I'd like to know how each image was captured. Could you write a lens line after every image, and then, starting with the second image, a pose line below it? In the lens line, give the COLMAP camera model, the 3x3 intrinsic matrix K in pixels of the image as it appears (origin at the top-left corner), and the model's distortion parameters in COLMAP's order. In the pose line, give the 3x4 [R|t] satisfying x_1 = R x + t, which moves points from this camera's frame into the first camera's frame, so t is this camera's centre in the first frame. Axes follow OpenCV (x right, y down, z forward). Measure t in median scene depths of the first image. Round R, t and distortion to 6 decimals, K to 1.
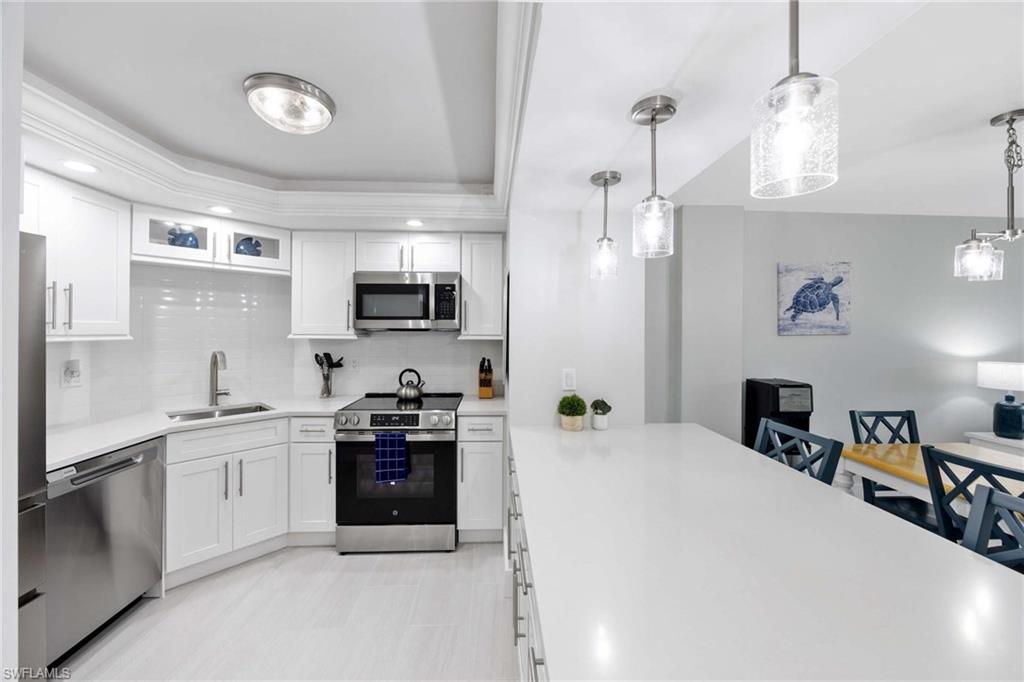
lens RADIAL K [[398.7, 0, 513.4], [0, 398.7, 332.5], [0, 0, 1]] dist [-0.000229, -0.000342]
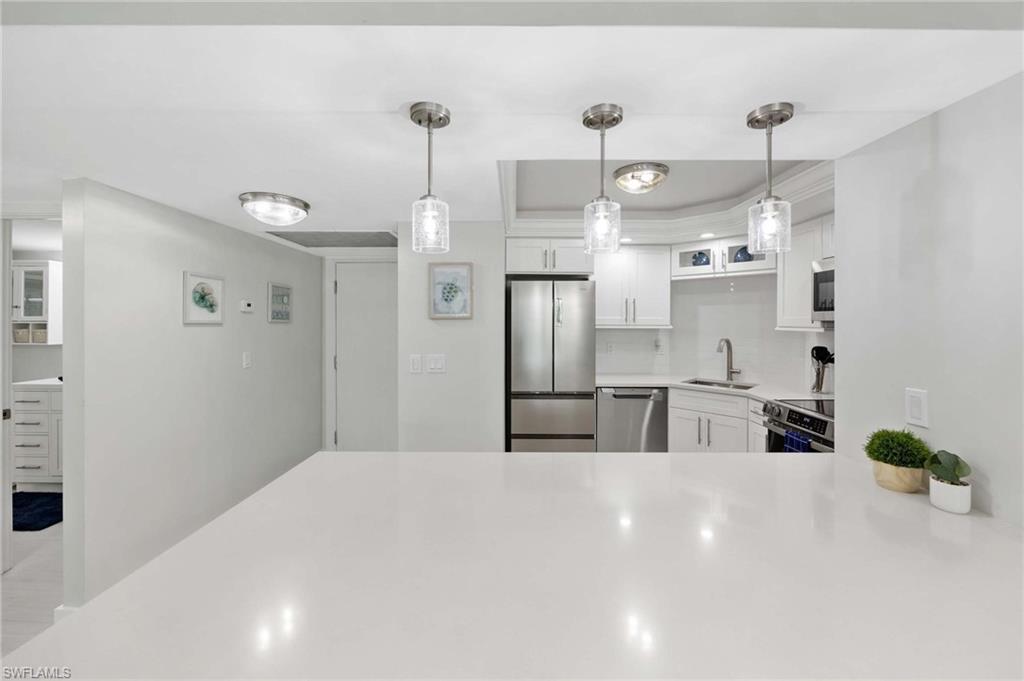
lens RADIAL K [[398.7, 0, 512.5], [0, 398.7, 331.2], [0, 0, 1]] dist [-0.000229, -0.000342]
pose [[-0.045417, 0.021880, -0.998728, 0.637405], [-0.008028, 0.999720, 0.022267, -0.001329], [0.998936, 0.009029, -0.045229, 0.371806]]
